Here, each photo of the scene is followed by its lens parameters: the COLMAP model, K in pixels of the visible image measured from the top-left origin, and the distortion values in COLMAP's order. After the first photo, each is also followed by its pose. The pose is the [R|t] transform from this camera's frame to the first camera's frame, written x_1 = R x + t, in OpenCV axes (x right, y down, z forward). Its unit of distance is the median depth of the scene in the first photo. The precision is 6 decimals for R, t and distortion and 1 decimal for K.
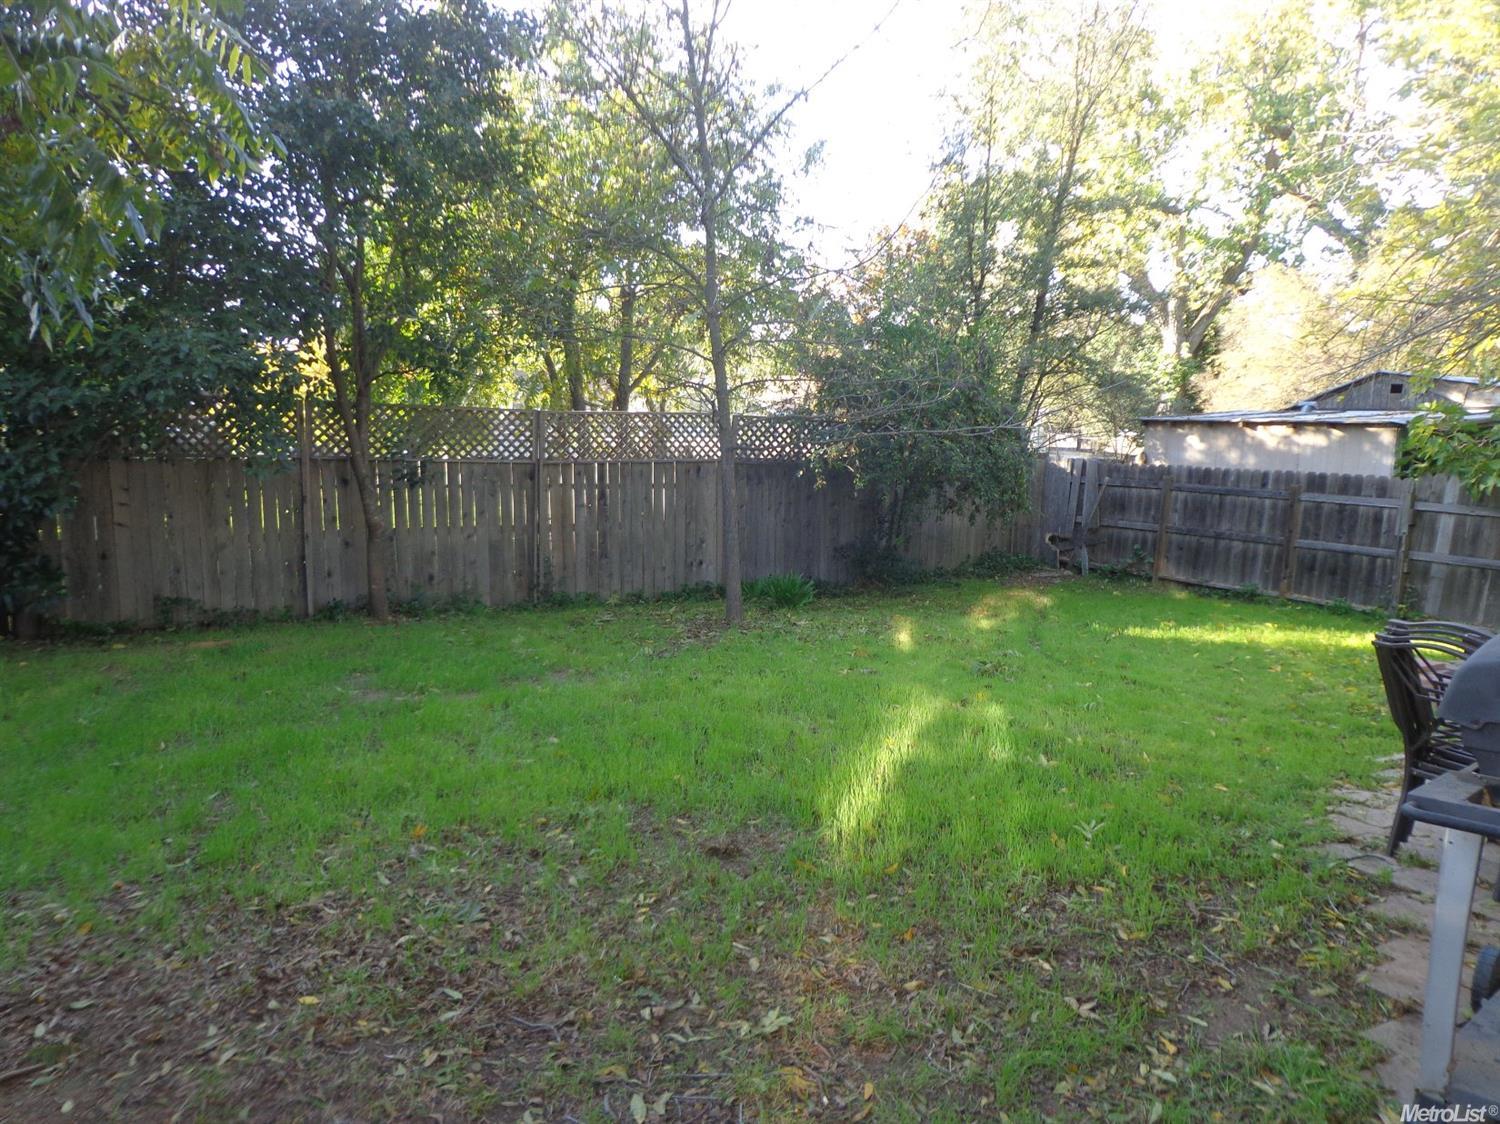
lens RADIAL K [[1108.9, 0, 751.4], [0, 1108.9, 554.9], [0, 0, 1]] dist [-0.011144, 0.011962]
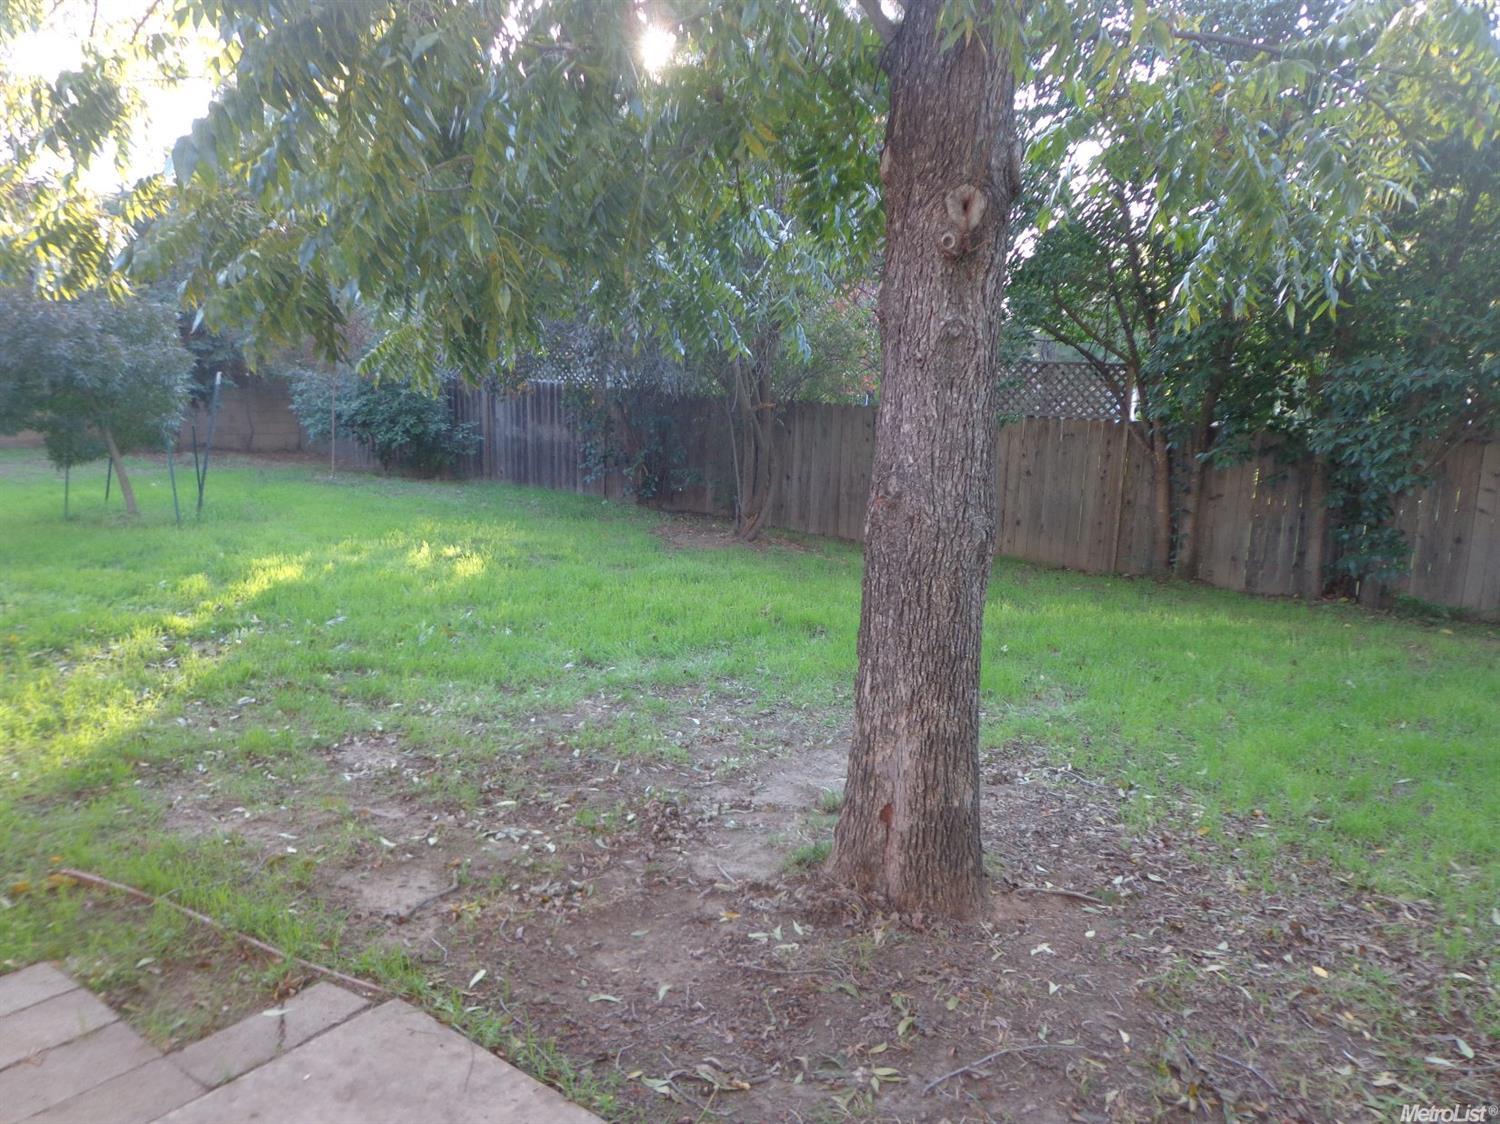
lens RADIAL K [[1108.9, 0, 751.5], [0, 1108.9, 567.4], [0, 0, 1]] dist [-0.011144, 0.011962]
pose [[0.382302, 0.170405, -0.908189, 0.243021], [-0.149576, 0.981299, 0.121158, -0.001391], [0.911851, 0.089524, 0.400641, 0.092019]]
